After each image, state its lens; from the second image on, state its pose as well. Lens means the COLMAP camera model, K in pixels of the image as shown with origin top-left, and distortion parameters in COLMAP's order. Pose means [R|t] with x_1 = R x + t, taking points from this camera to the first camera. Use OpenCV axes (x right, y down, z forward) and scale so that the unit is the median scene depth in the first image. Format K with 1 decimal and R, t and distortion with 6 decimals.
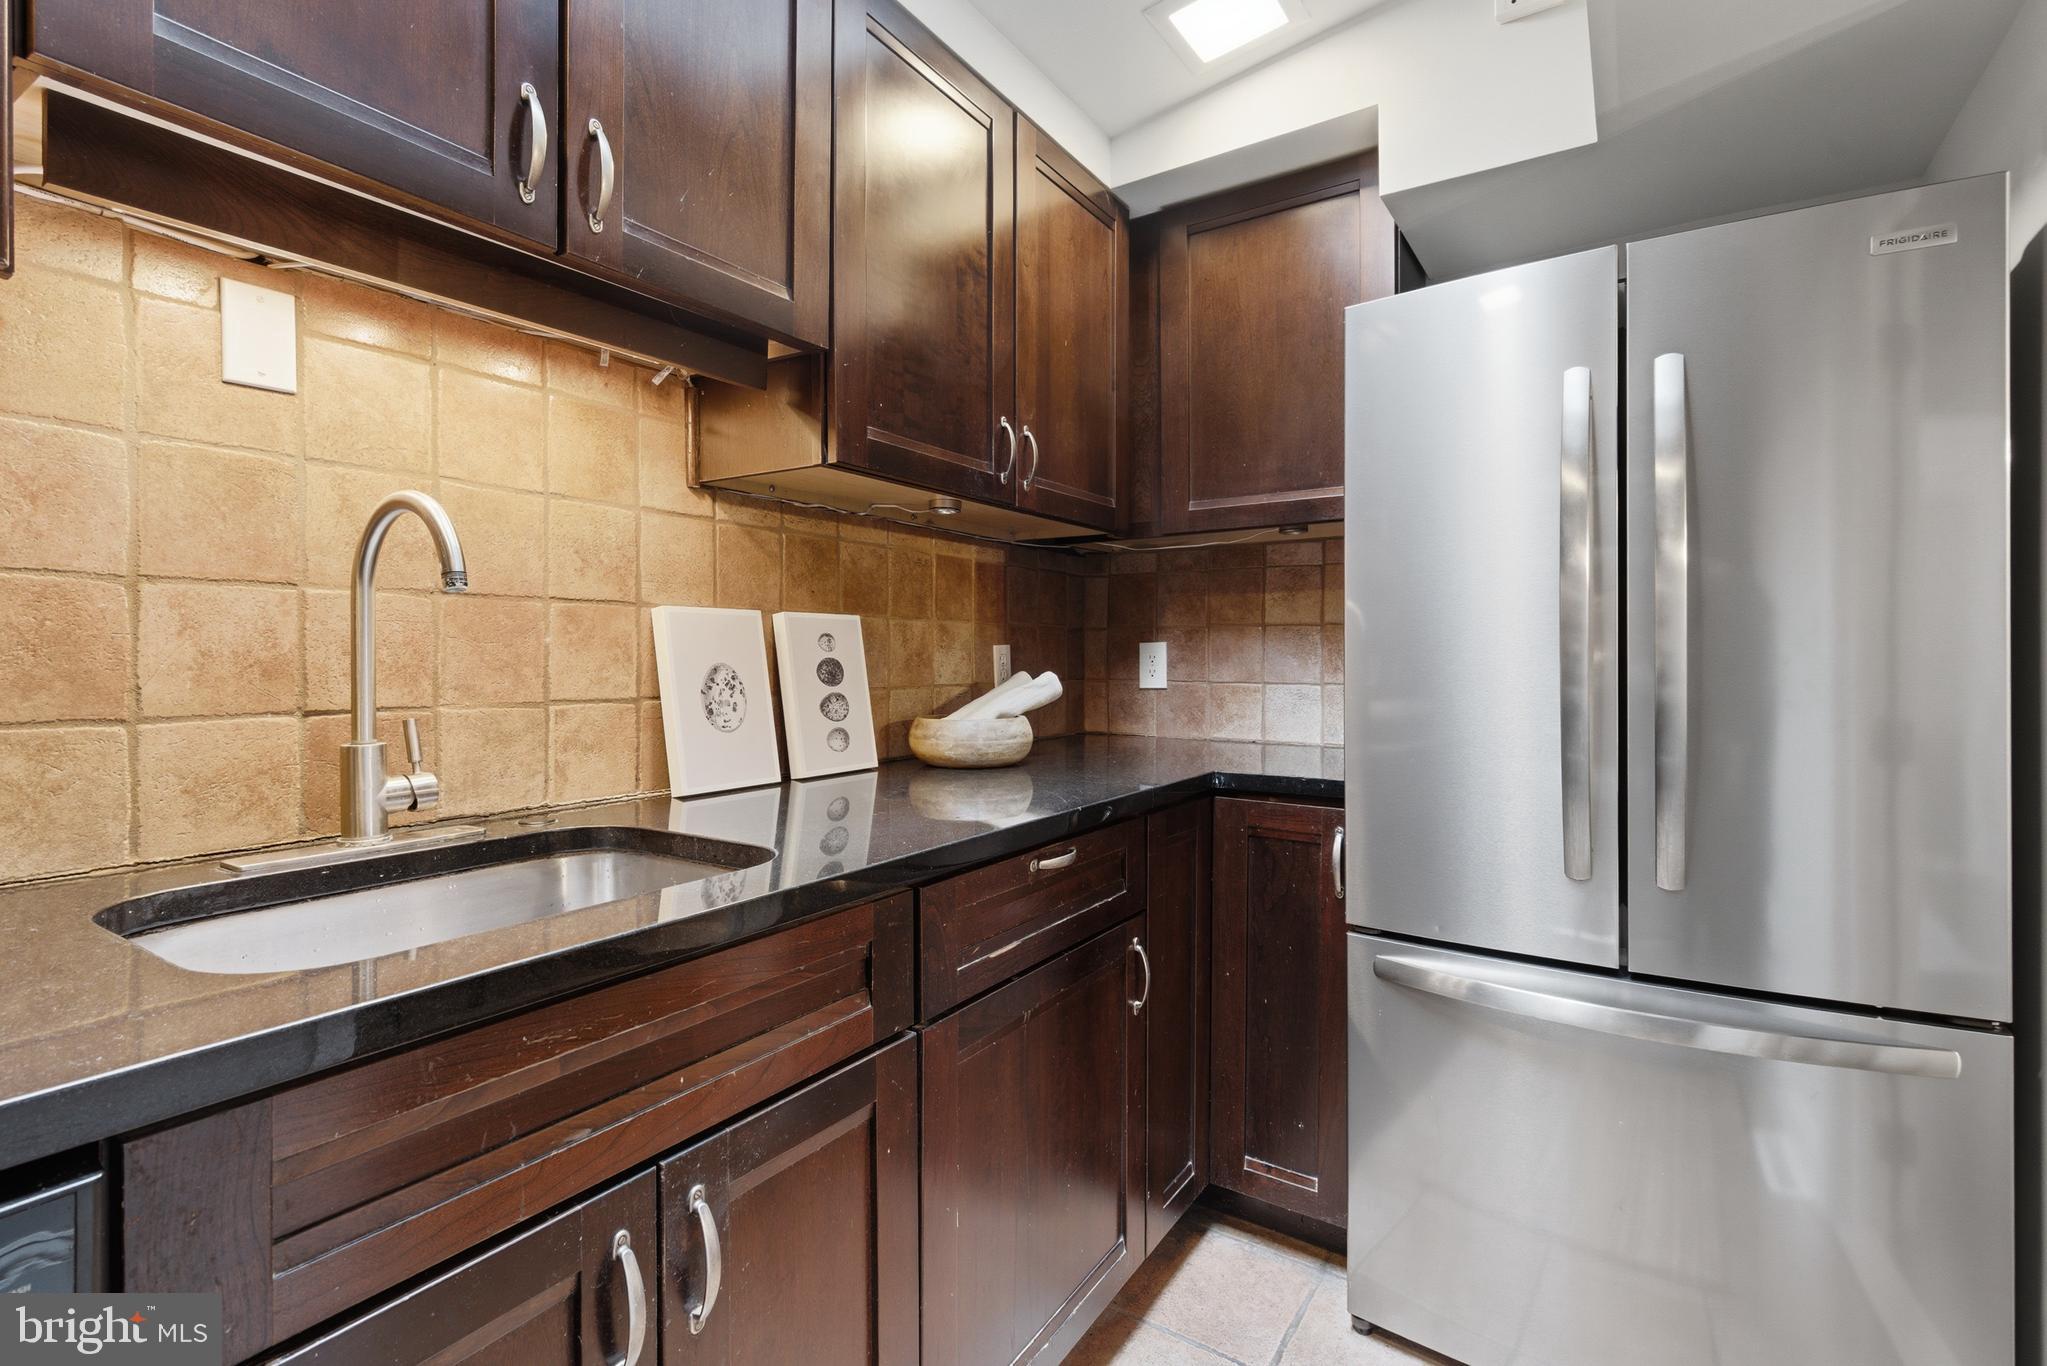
lens RADIAL K [[949.9, 0, 1028.7], [0, 949.9, 668.3], [0, 0, 1]] dist [0.013516, -0.000480]
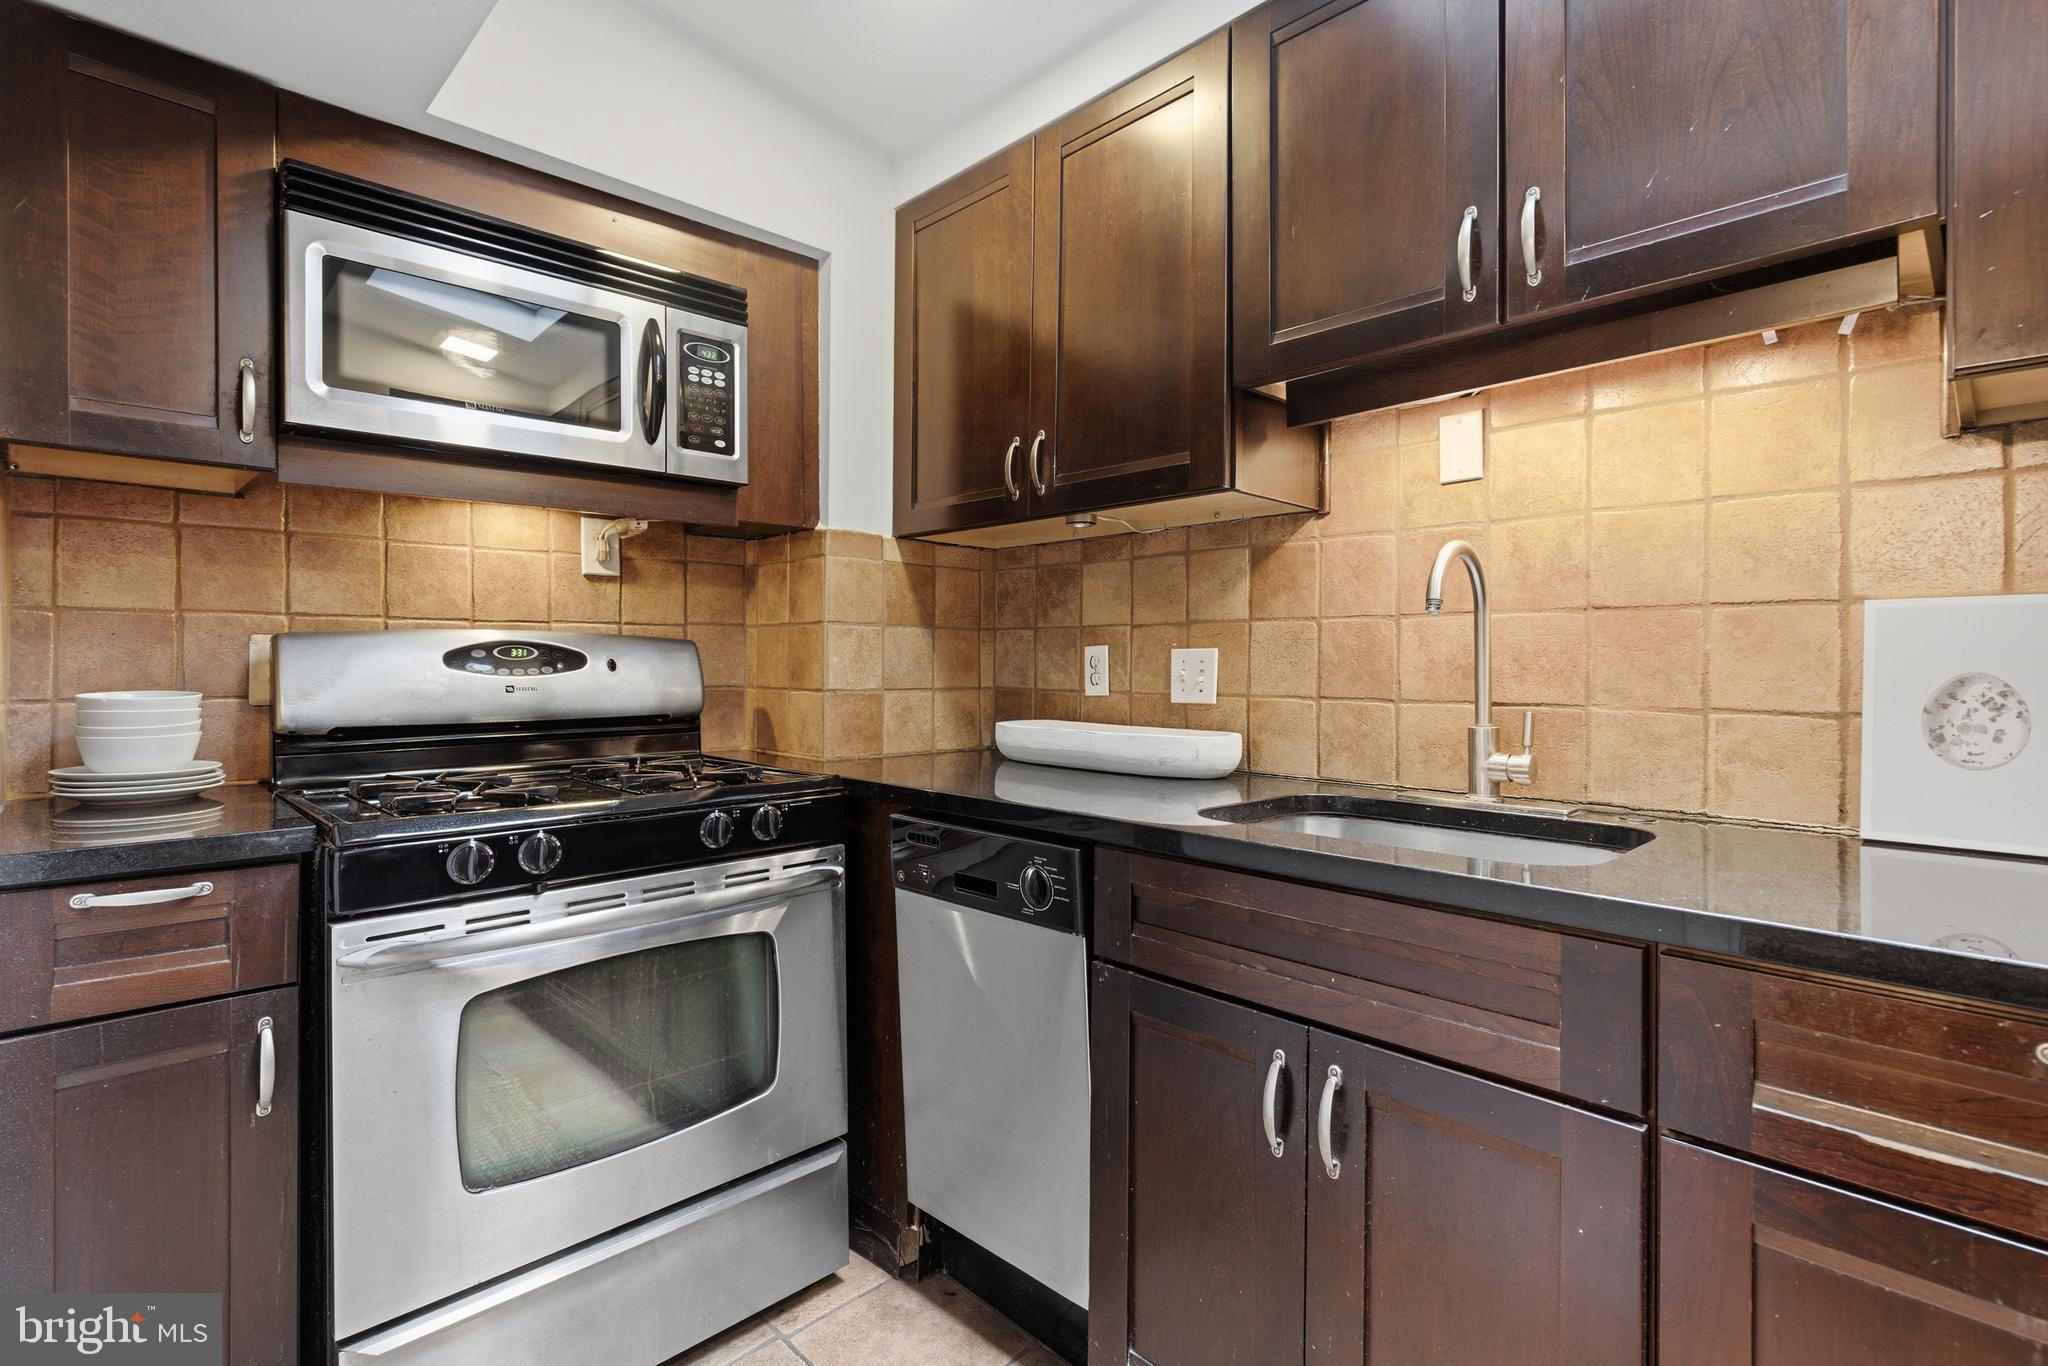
lens RADIAL K [[950.4, 0, 1029.2], [0, 950.4, 668.3], [0, 0, 1]] dist [0.013516, -0.000480]
pose [[-0.209547, 0.001973, -0.977797, 0.627923], [-0.017495, 0.999830, 0.005767, -0.000660], [0.977642, 0.018315, -0.209477, 0.535011]]
